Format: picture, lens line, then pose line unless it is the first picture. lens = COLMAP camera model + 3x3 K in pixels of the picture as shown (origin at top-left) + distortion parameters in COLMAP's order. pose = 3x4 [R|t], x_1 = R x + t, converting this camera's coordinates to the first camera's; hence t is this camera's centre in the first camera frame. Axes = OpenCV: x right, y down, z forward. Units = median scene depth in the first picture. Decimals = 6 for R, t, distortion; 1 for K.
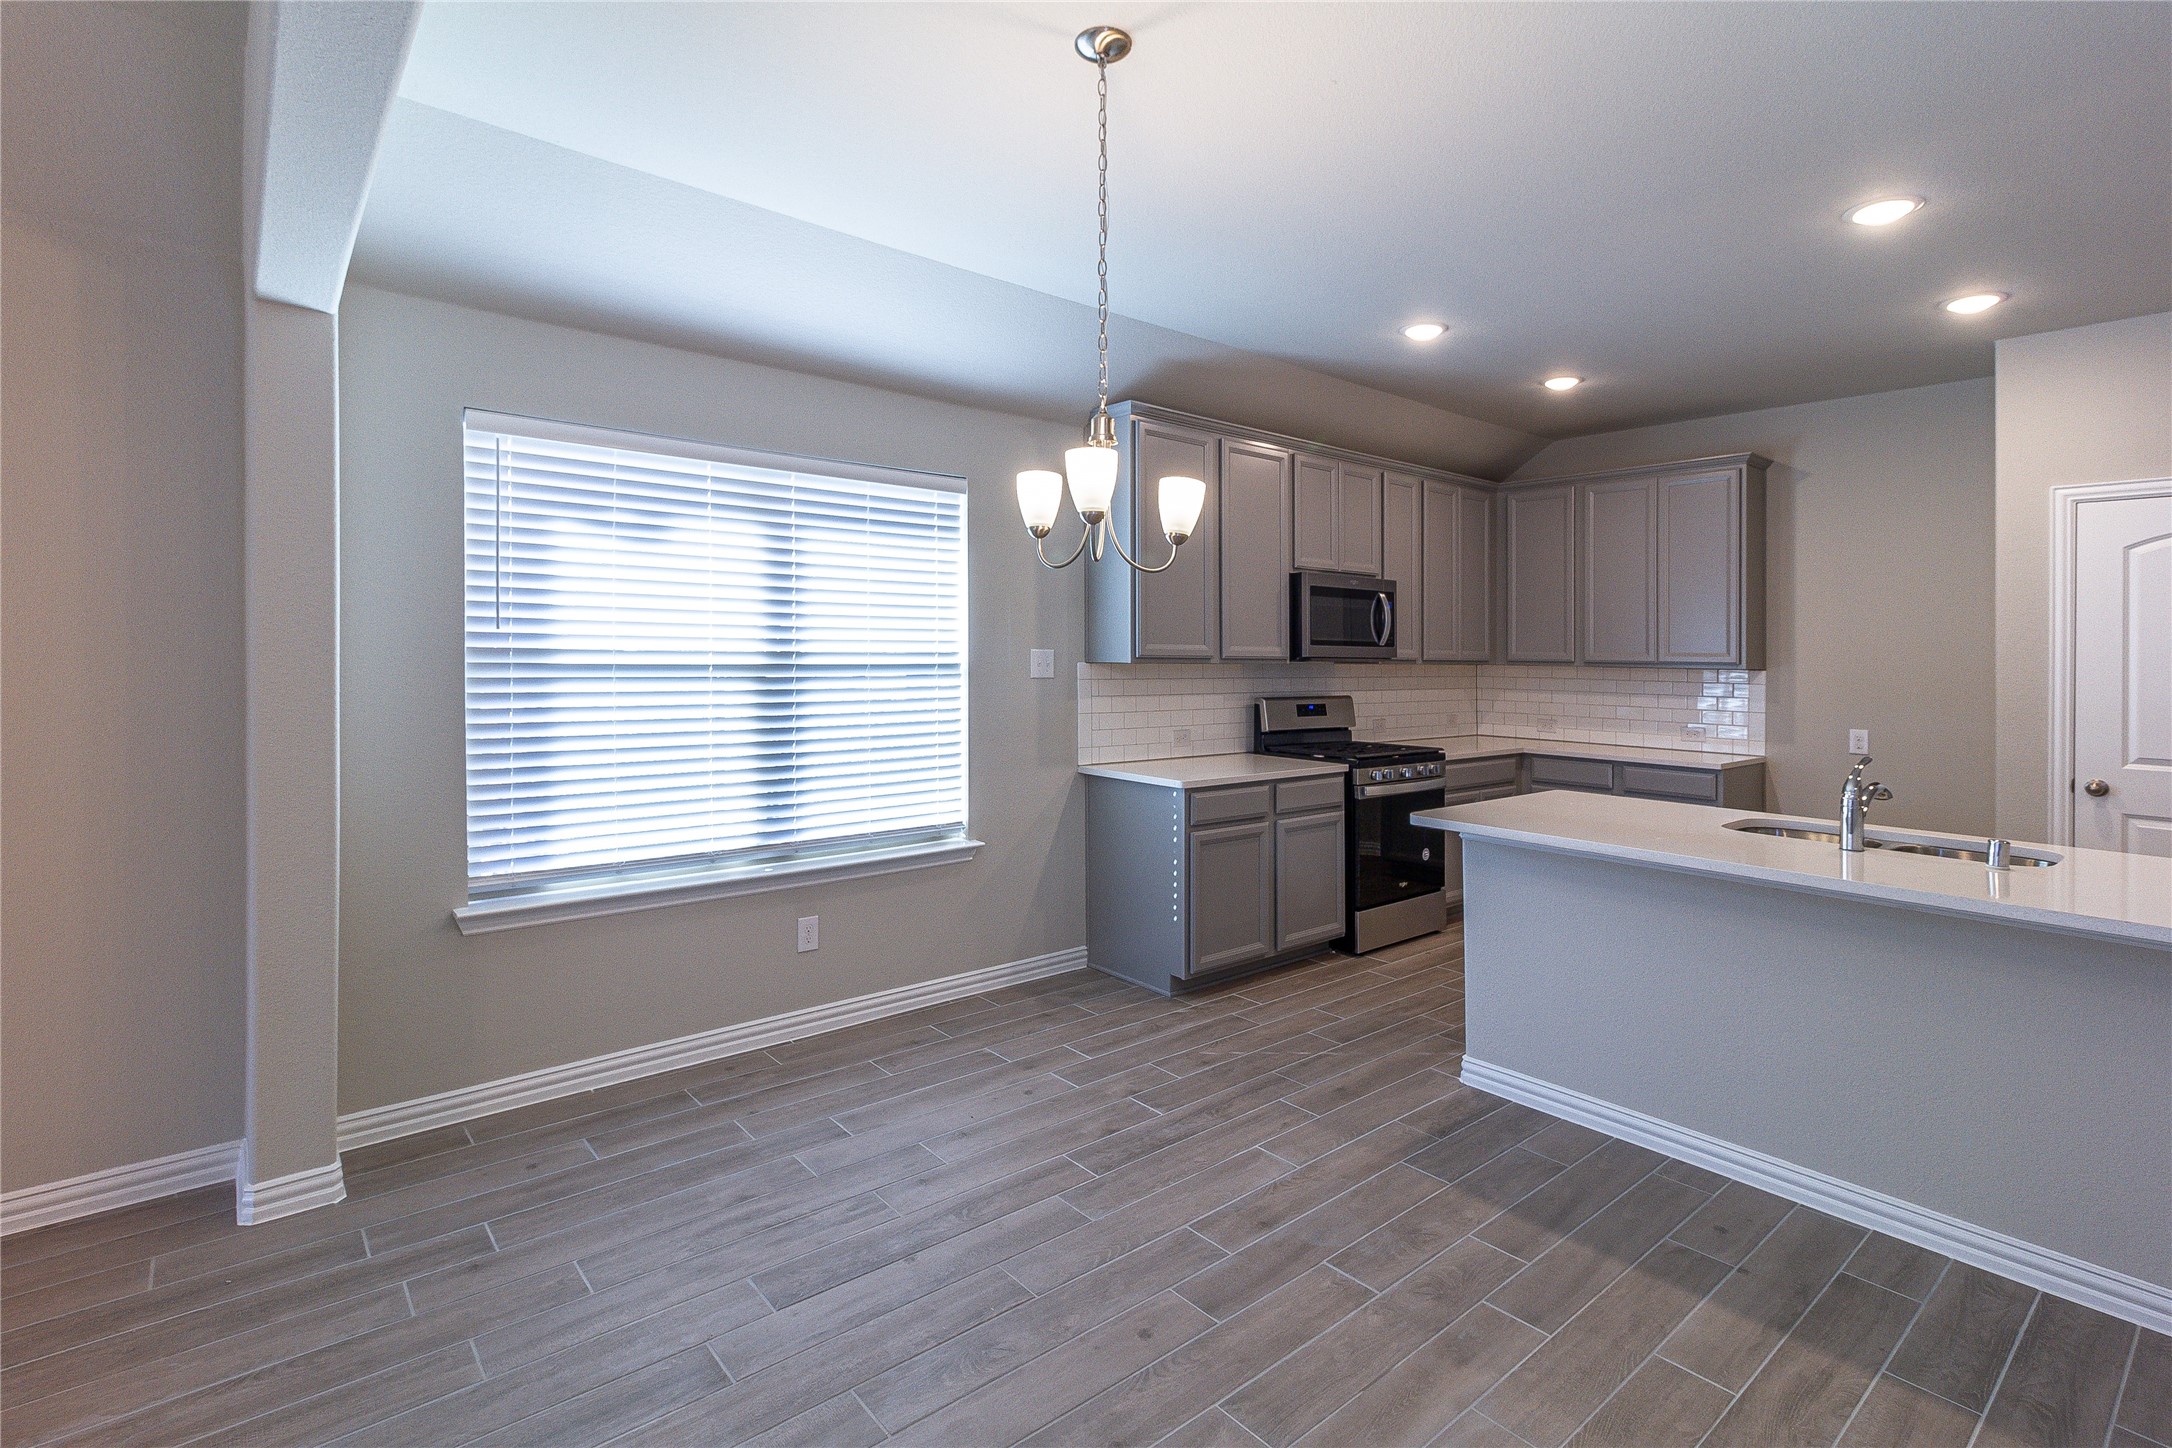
lens RADIAL K [[1012.0, 0, 1129.9], [0, 1012.0, 645.4], [0, 0, 1]] dist [0.000815, 0.001548]
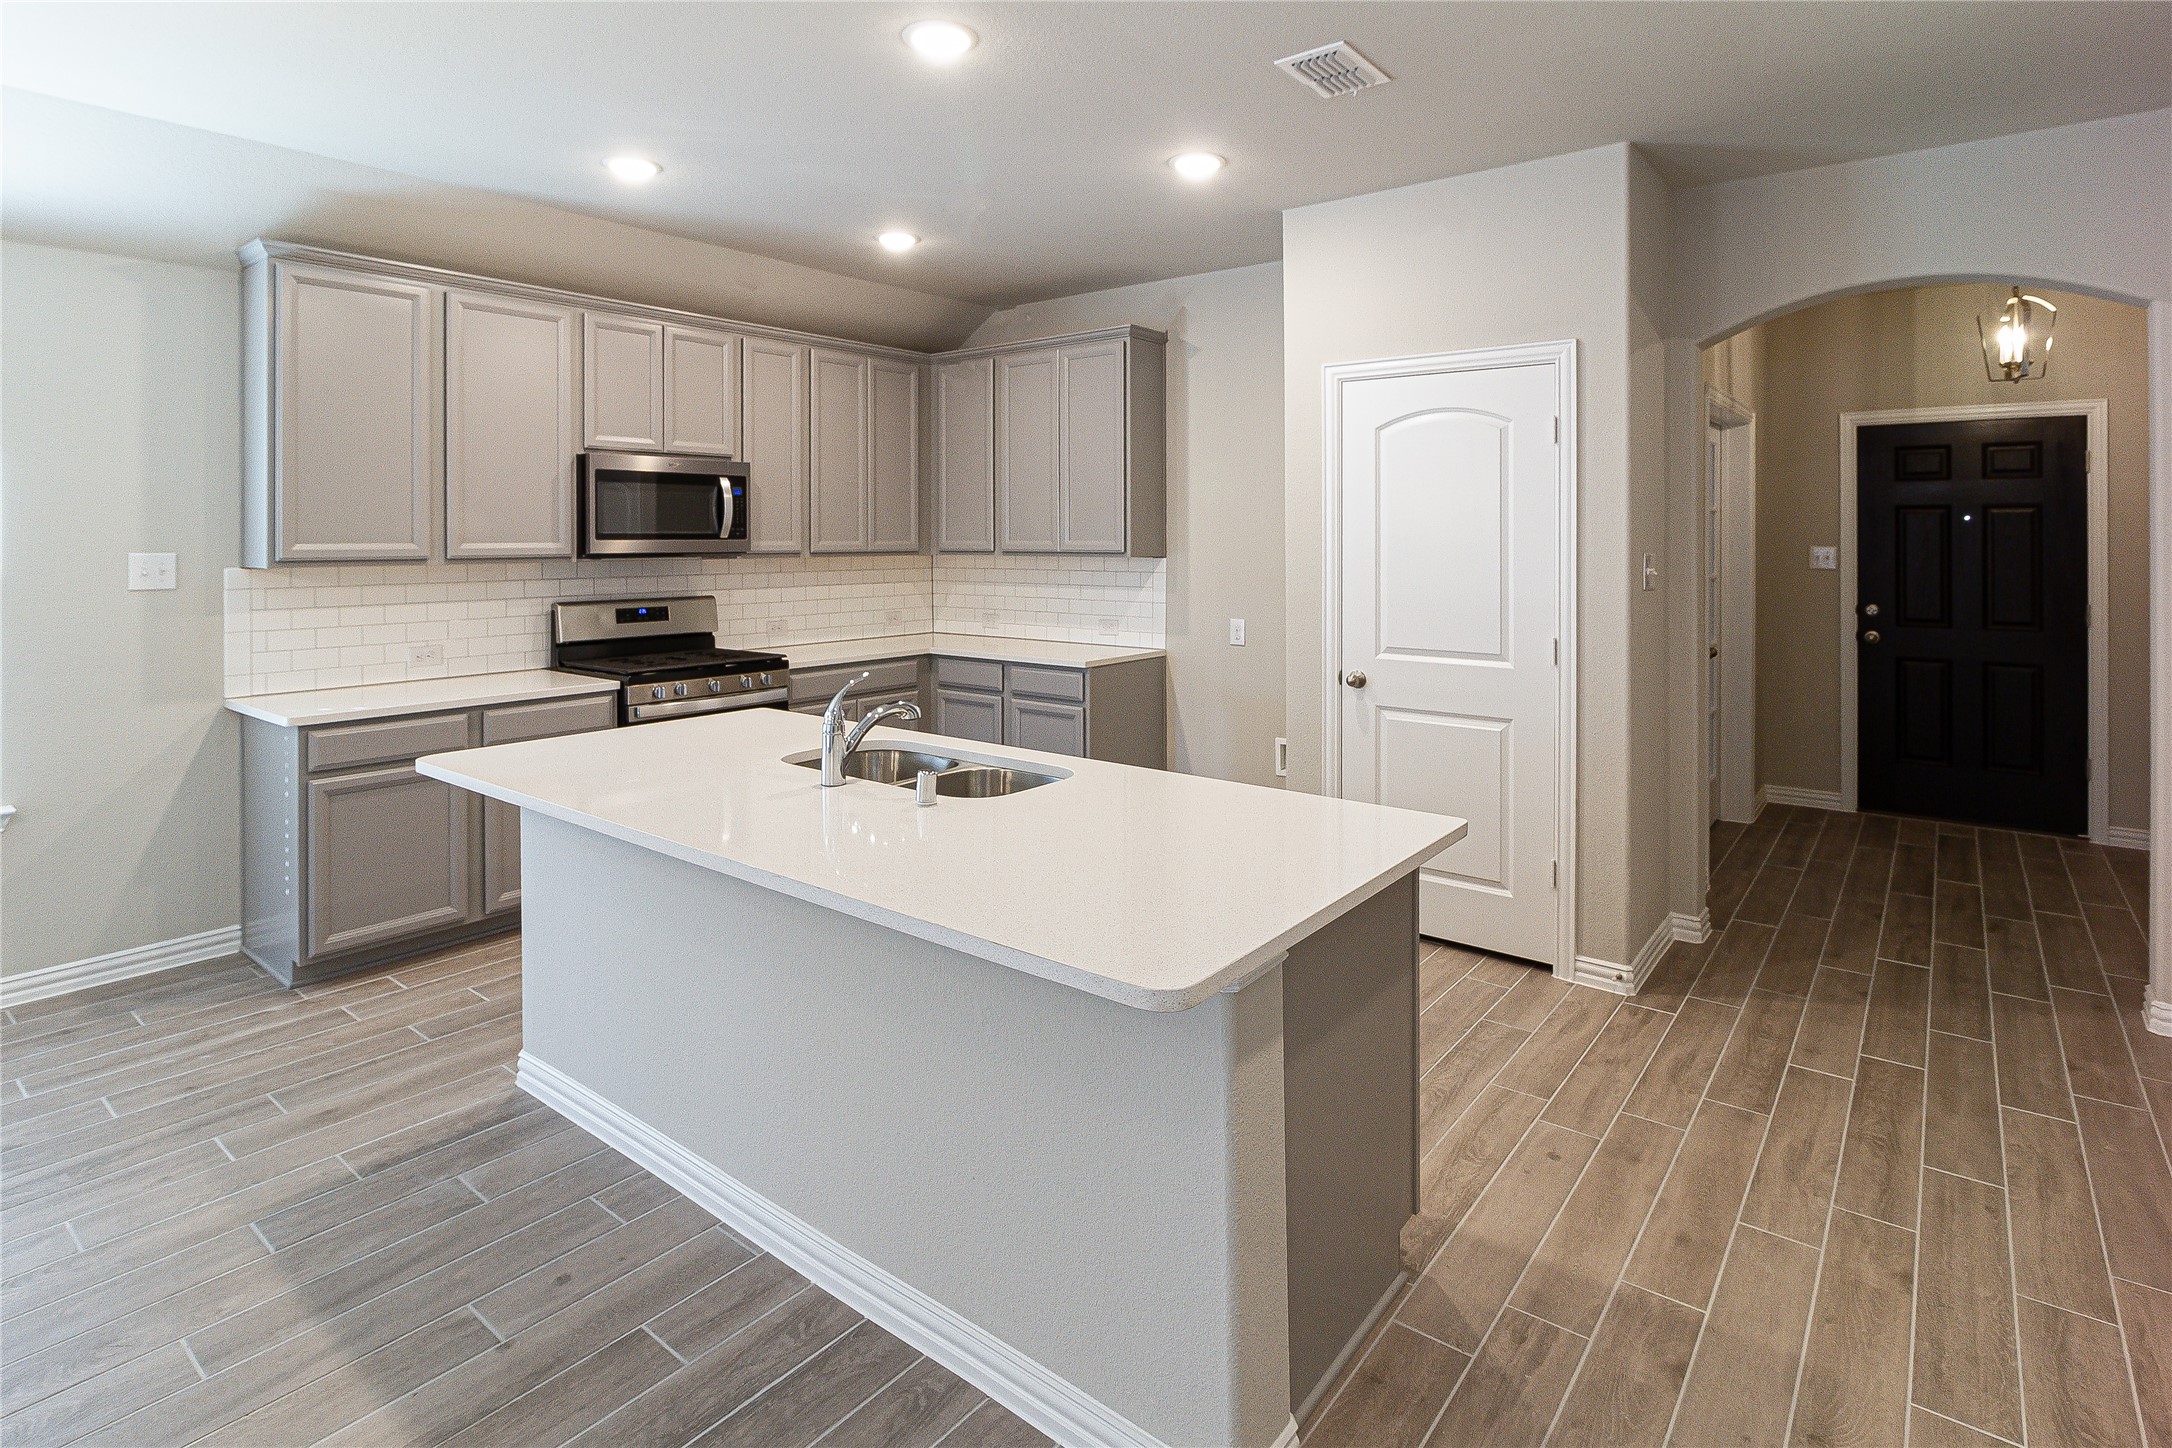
lens RADIAL K [[1046.8, 0, 1175.3], [0, 1046.8, 525.3], [0, 0, 1]] dist [-0.008780, 0.001277]
pose [[0.979946, -0.013126, 0.198830, 0.530642], [0.013436, 0.999910, -0.000208, -0.006188], [-0.198809, 0.002875, 0.980034, 0.058832]]
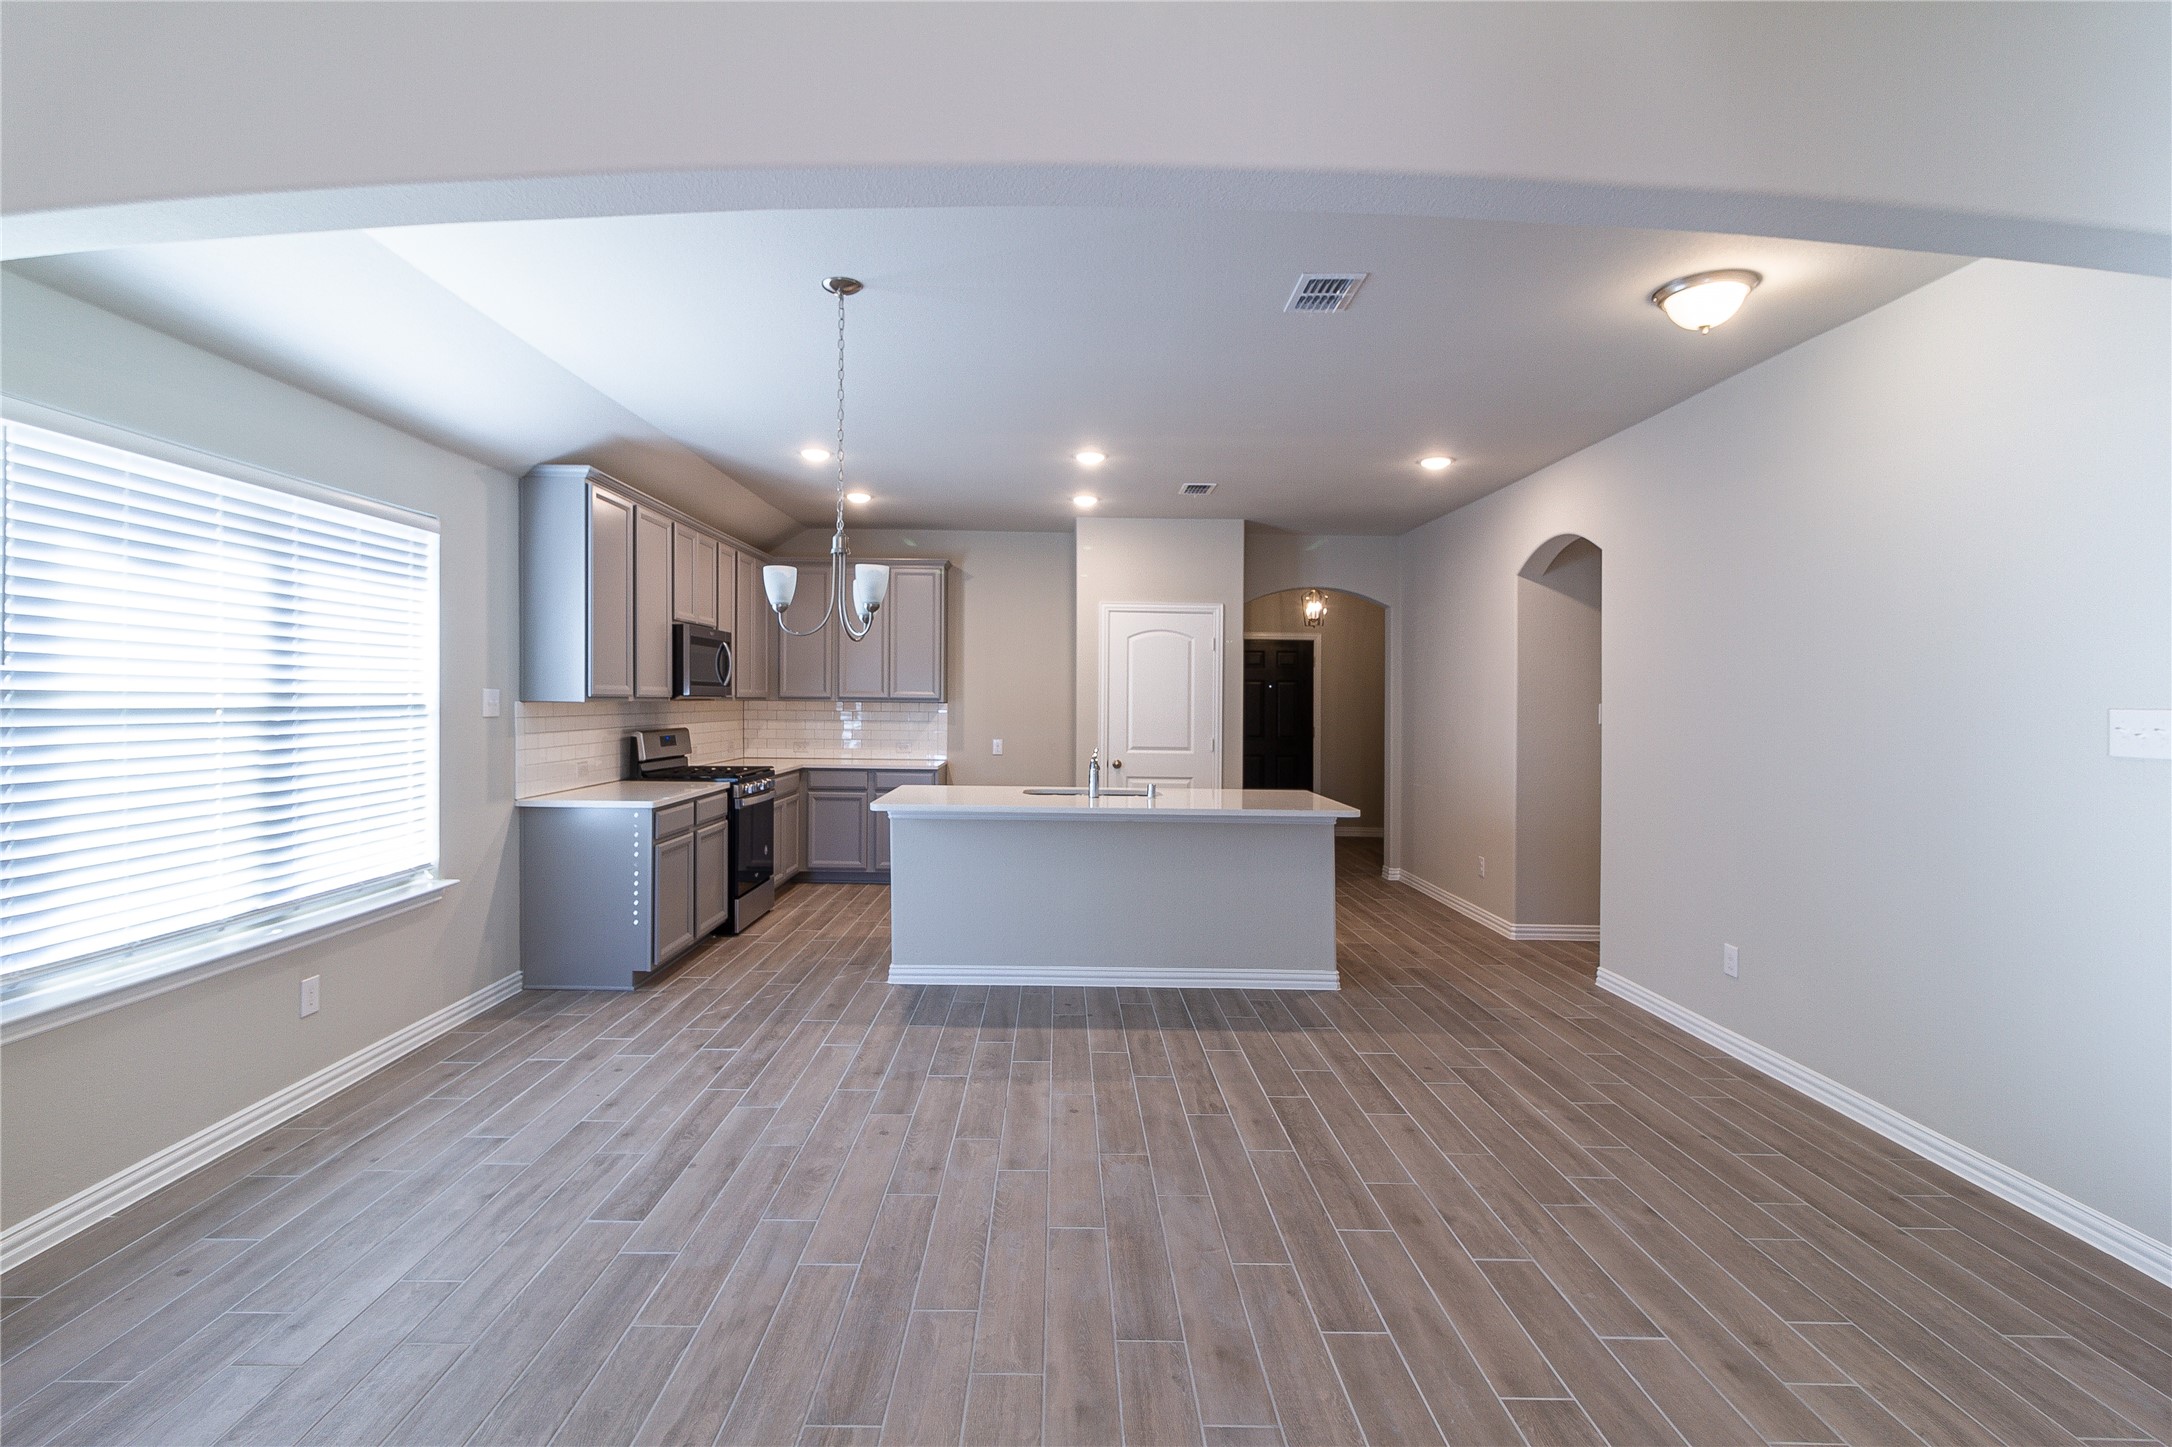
lens RADIAL K [[1012.0, 0, 1029.1], [0, 1012.0, 678.2], [0, 0, 1]] dist [0.000815, 0.001548]
pose [[0.656490, 0.008914, 0.754282, -0.509590], [-0.007181, 0.999959, -0.005567, -0.005706], [-0.754301, -0.001761, 0.656527, -0.094232]]
